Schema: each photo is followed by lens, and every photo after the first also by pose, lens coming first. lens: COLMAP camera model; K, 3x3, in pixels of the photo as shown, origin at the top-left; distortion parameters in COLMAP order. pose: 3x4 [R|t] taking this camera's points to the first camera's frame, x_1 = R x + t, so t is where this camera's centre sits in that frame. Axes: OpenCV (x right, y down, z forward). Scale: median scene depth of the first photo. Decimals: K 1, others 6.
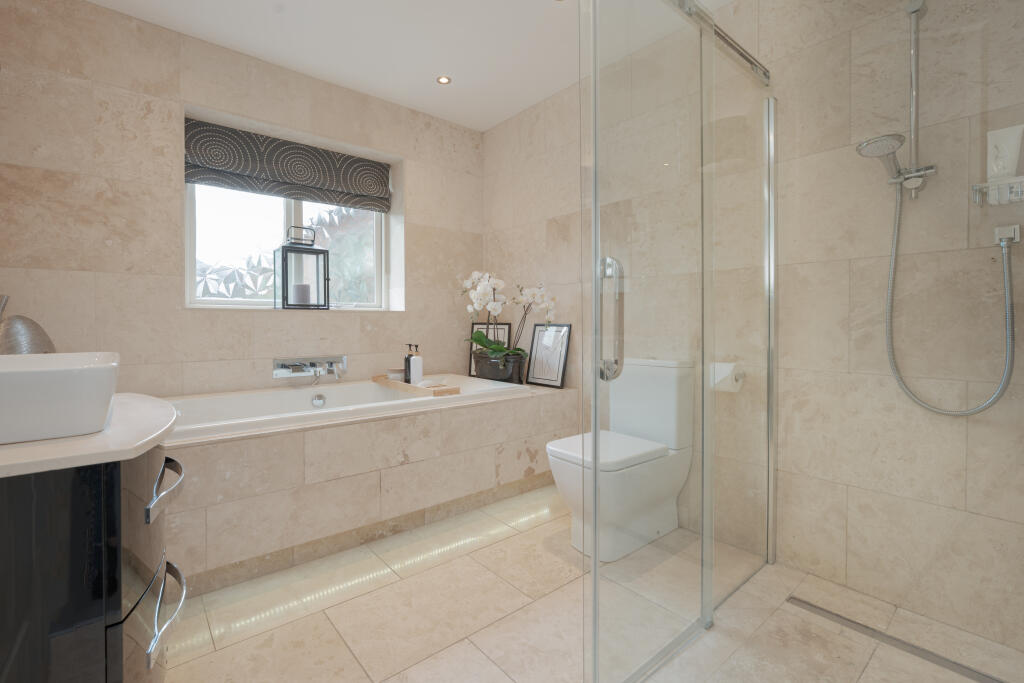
lens RADIAL K [[459.0, 0, 512.1], [0, 459.0, 322.6], [0, 0, 1]] dist [0.000342, -0.000017]
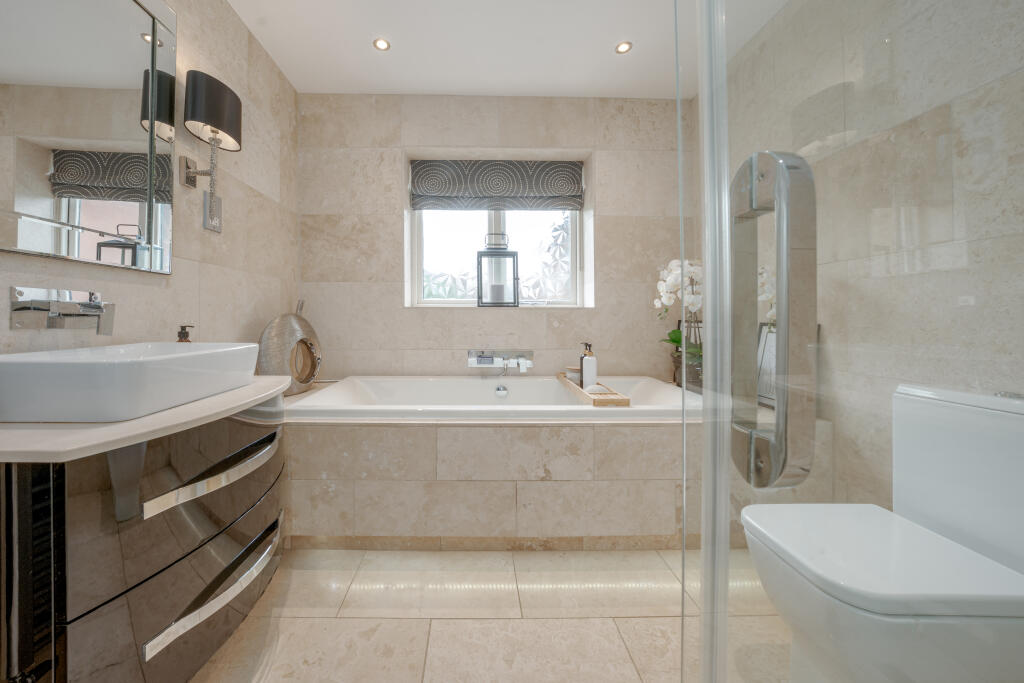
lens RADIAL K [[356.3, 0, 512.3], [0, 356.3, 314.7], [0, 0, 1]] dist [-0.015066, 0.000090]
pose [[0.770680, 0.000987, -0.637221, 0.133741], [-0.005788, 0.999968, -0.005451, -0.005779], [0.637196, 0.007890, 0.770662, 0.379728]]
